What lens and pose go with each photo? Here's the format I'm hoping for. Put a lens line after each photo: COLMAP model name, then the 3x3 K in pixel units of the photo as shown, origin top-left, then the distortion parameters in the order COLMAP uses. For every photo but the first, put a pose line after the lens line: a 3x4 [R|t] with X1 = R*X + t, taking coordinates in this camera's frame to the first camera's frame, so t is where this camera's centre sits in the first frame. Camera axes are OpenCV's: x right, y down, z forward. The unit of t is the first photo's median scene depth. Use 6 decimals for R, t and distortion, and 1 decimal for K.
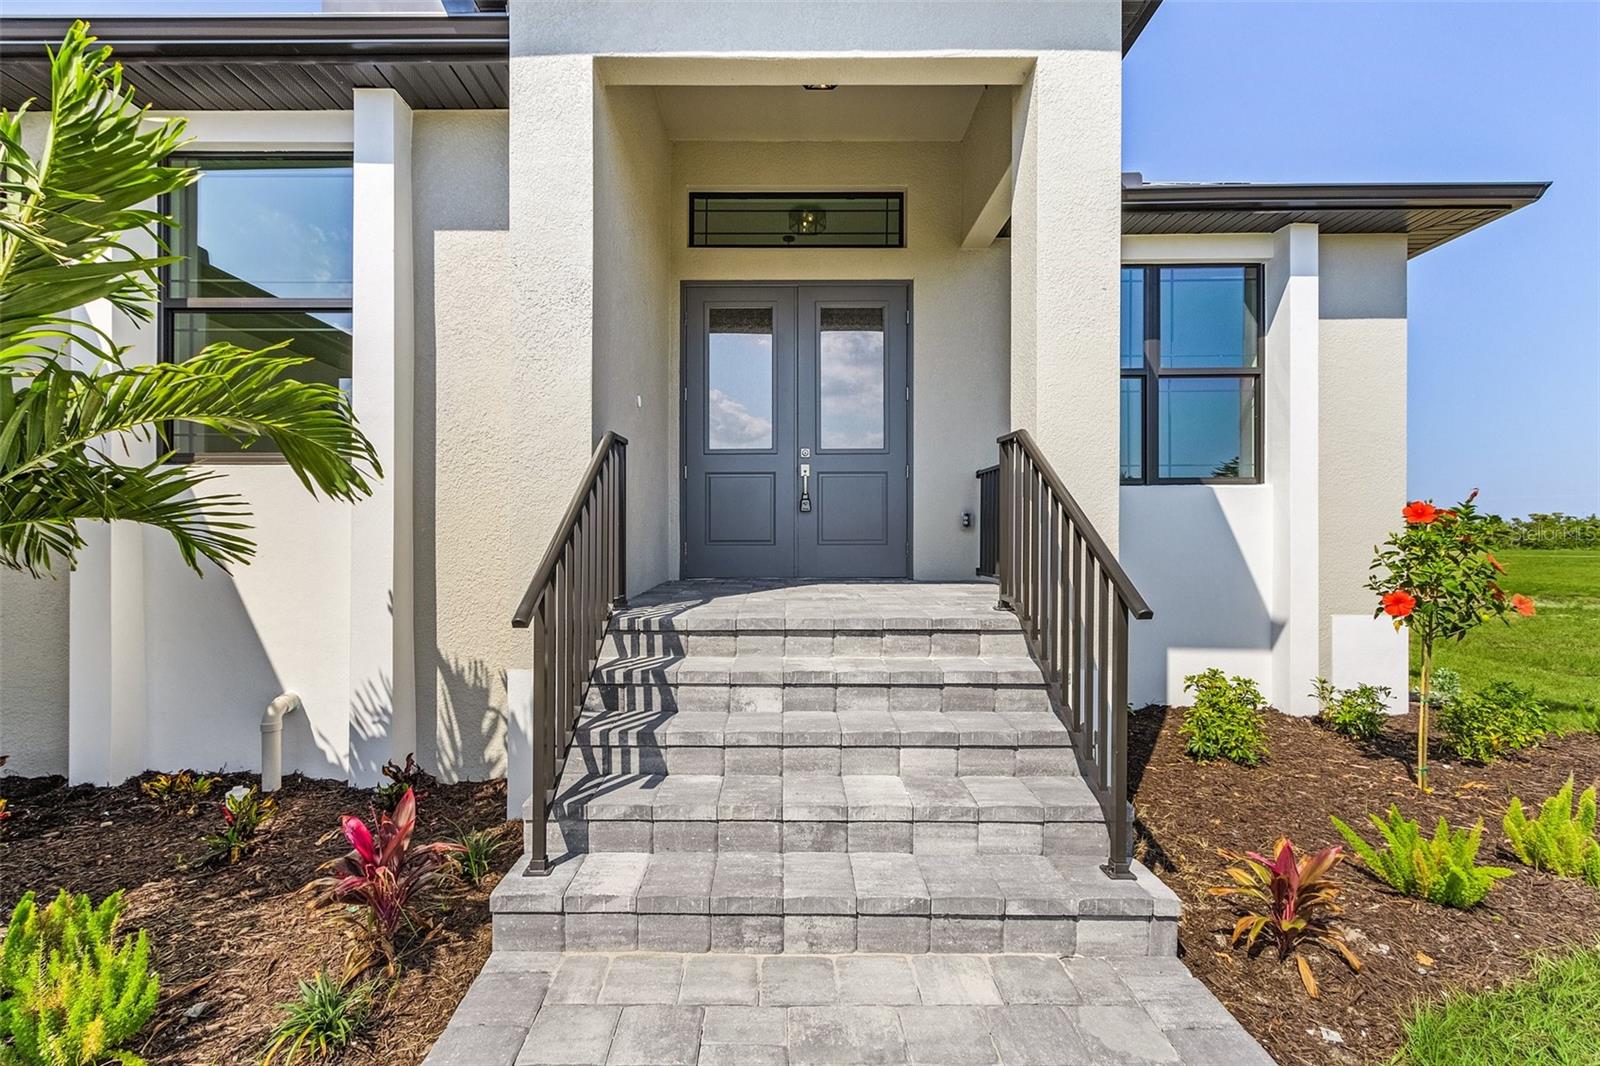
lens RADIAL K [[755.4, 0, 771.1], [0, 755.4, 525.8], [0, 0, 1]] dist [-0.000729, 0.001818]
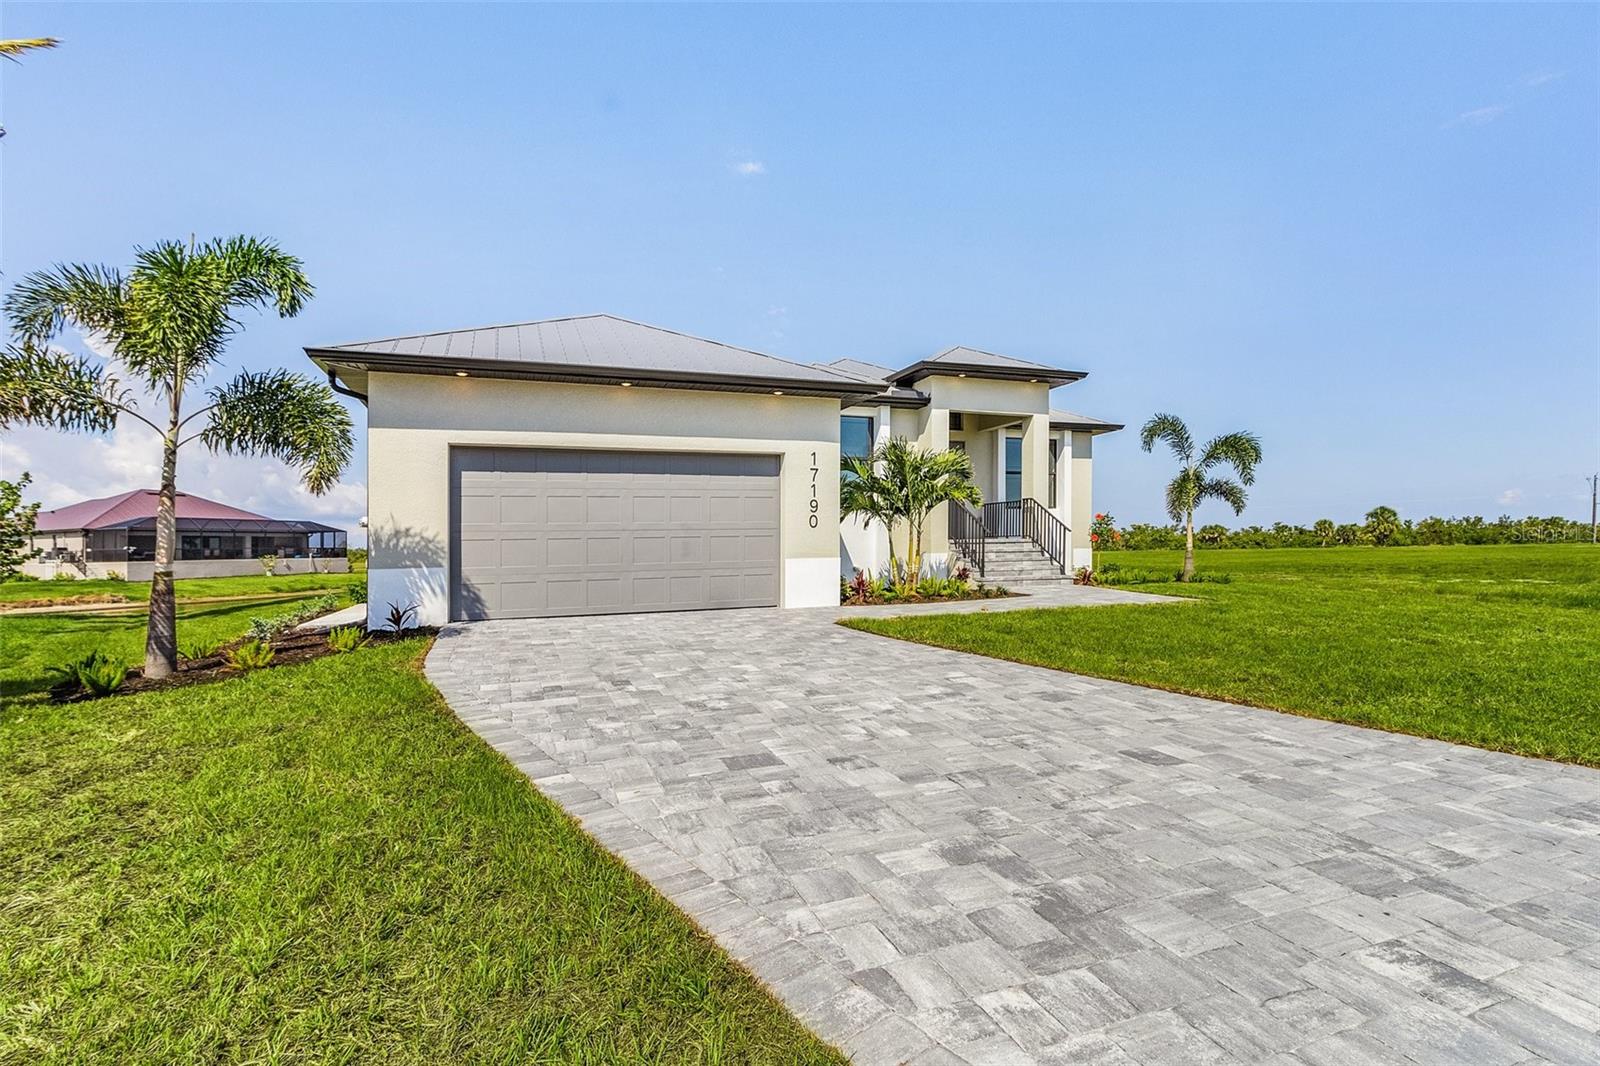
lens RADIAL K [[742.4, 0, 781.5], [0, 742.4, 551.4], [0, 0, 1]] dist [0.004023, 0.001062]
pose [[0.940626, -0.014954, 0.339116, -1.583660], [0.009403, 0.999794, 0.018005, 0.061546], [-0.339315, -0.013747, 0.940572, -1.637401]]
